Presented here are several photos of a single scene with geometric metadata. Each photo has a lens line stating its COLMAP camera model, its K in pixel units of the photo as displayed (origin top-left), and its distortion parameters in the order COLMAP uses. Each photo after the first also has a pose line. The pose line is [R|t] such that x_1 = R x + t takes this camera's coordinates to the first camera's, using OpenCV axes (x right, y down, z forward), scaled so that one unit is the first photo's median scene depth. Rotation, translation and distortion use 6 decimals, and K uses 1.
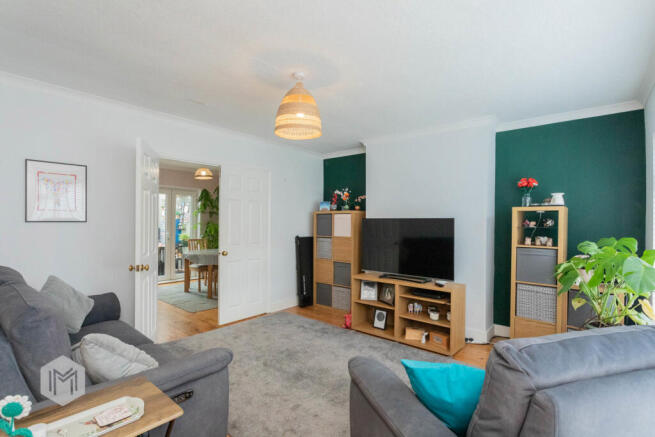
lens RADIAL K [[310.8, 0, 326.4], [0, 310.8, 220.1], [0, 0, 1]] dist [-0.017788, 0.000142]
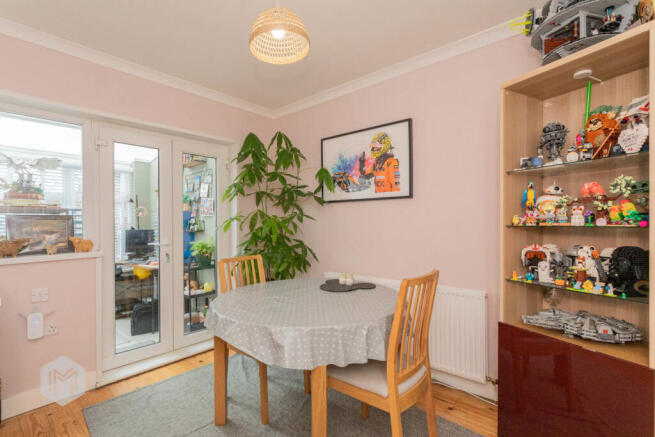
lens RADIAL K [[316.0, 0, 326.7], [0, 316.0, 223.2], [0, 0, 1]] dist [-0.012620, 0.001382]
pose [[0.999657, -0.011700, -0.023409, -0.258808], [0.011823, 0.999917, 0.005127, 0.017690], [0.023347, -0.005402, 0.999713, 0.527391]]
